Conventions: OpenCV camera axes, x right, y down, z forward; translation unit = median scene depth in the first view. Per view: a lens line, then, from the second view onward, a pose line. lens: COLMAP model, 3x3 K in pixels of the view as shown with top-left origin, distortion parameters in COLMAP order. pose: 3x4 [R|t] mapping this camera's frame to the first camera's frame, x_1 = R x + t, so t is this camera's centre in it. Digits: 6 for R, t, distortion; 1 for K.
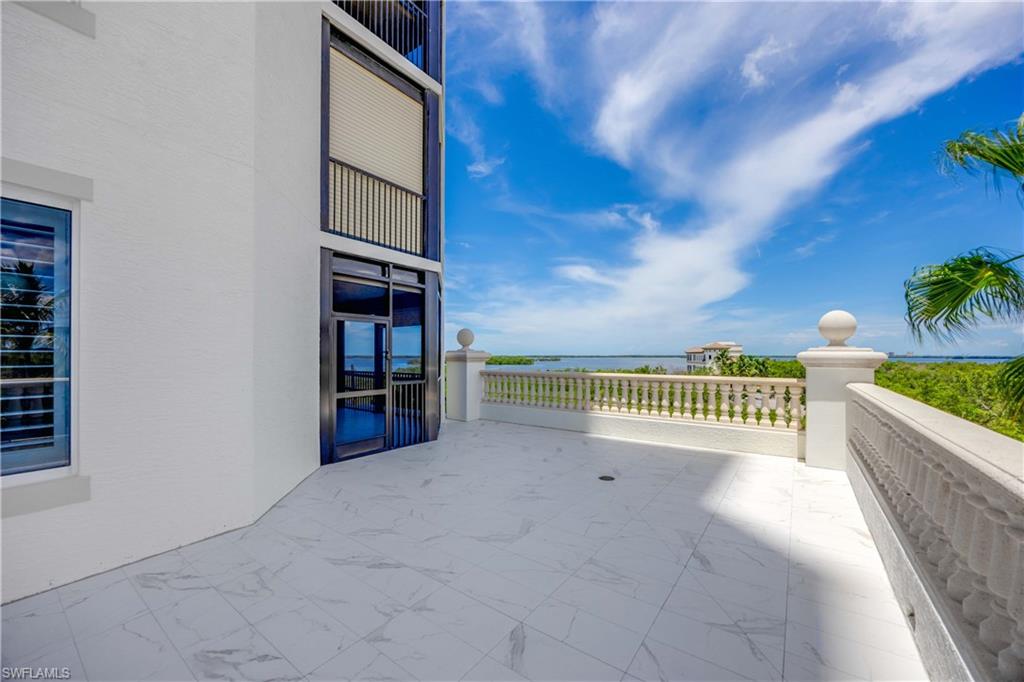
lens RADIAL K [[393.4, 0, 516.8], [0, 393.4, 355.4], [0, 0, 1]] dist [-0.005801, 0.000003]
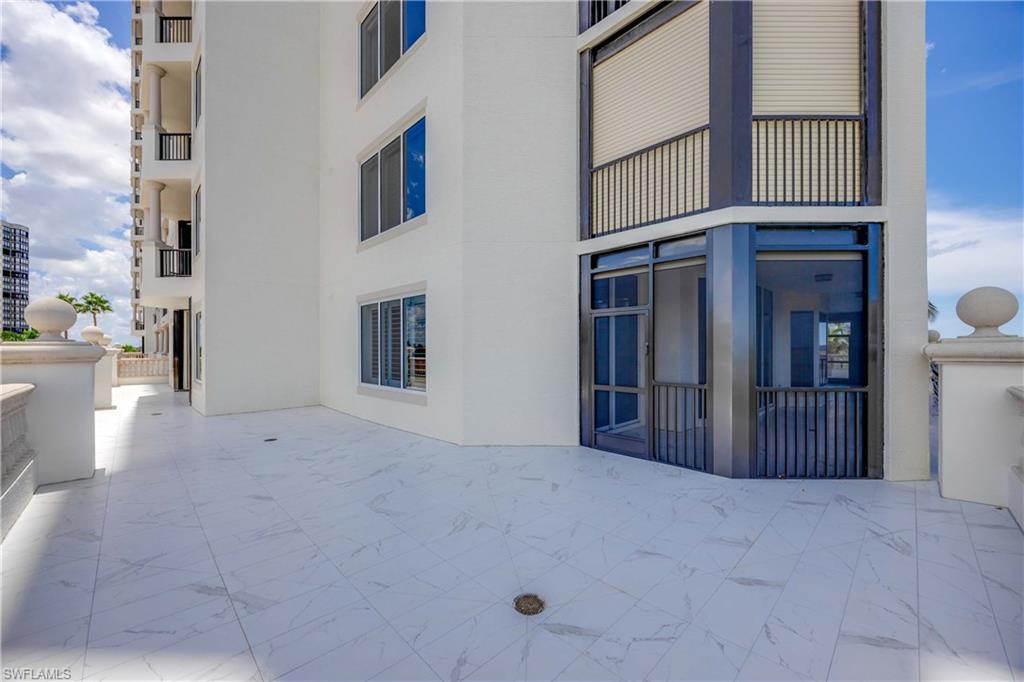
lens RADIAL K [[393.4, 0, 514.3], [0, 393.4, 348.6], [0, 0, 1]] dist [-0.005801, 0.000003]
pose [[-0.169288, -0.000642, -0.985566, 0.671716], [0.000592, 1.000000, -0.000753, -0.002028], [0.985567, -0.000711, -0.169287, 1.007528]]
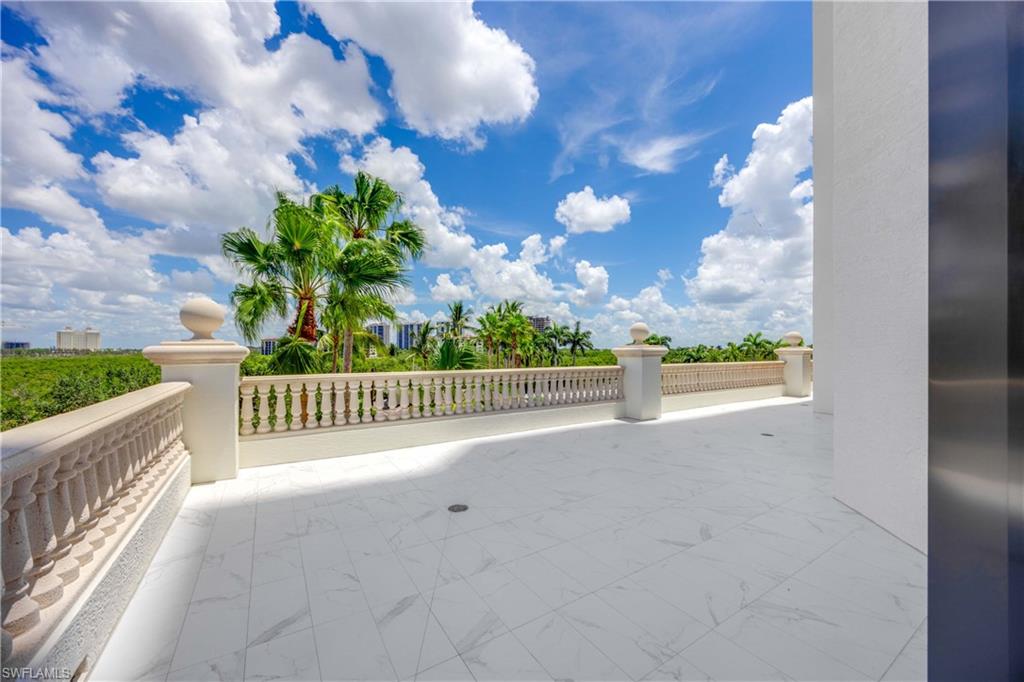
lens RADIAL K [[393.4, 0, 517.7], [0, 393.4, 346.2], [0, 0, 1]] dist [-0.005801, 0.000003]
pose [[-0.927501, 0.002644, 0.373810, -0.163072], [-0.000315, 0.999969, -0.007853, -0.001178], [-0.373820, -0.007401, -0.927472, 1.590869]]
